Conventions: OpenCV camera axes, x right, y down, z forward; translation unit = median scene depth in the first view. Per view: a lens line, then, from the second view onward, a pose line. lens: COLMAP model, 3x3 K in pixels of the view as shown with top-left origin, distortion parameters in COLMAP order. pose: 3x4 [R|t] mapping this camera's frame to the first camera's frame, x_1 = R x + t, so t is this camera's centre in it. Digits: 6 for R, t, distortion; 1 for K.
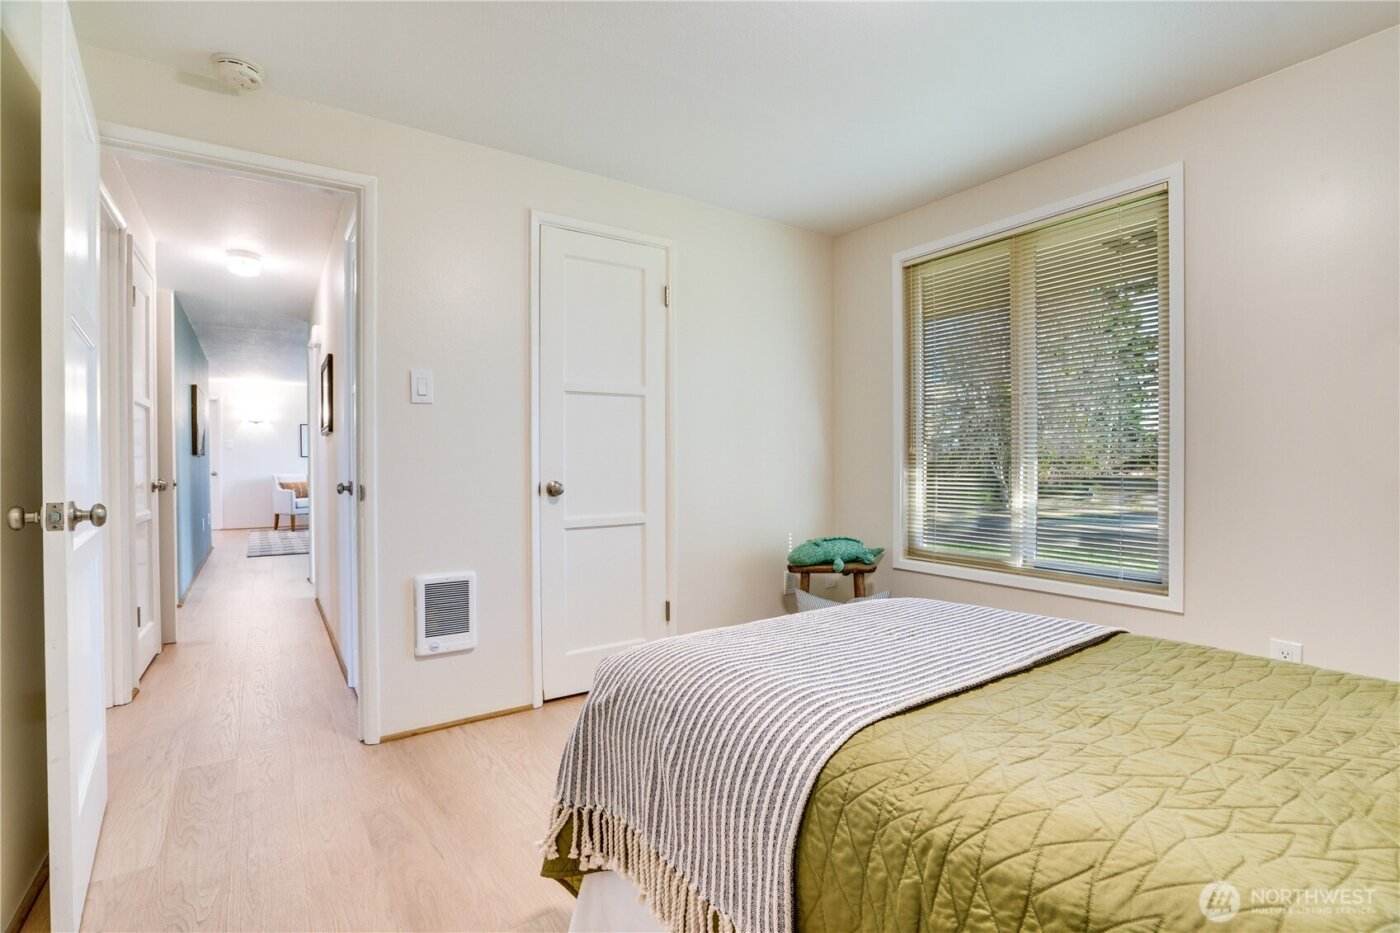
lens RADIAL K [[662.7, 0, 700.0], [0, 662.7, 466.5], [0, 0, 1]] dist [0.001286, 0.000553]
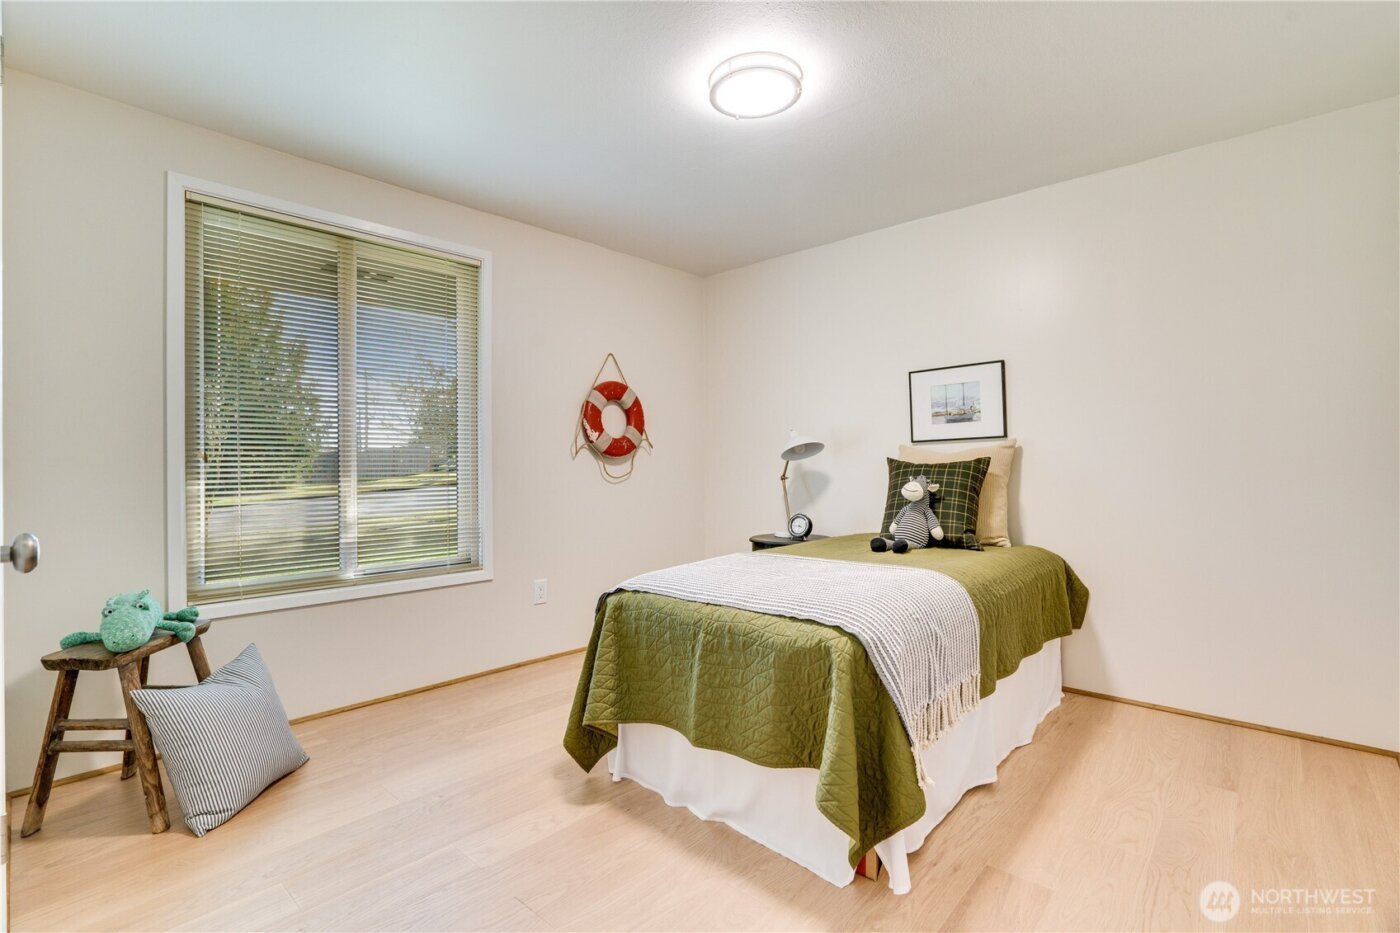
lens RADIAL K [[662.7, 0, 700.0], [0, 662.7, 466.5], [0, 0, 1]] dist [0.001286, 0.000553]
pose [[-0.202405, 0.003942, 0.979294, -0.575965], [0.015482, 0.999880, -0.000825, -0.003429], [-0.979179, 0.014995, -0.202442, 0.694809]]
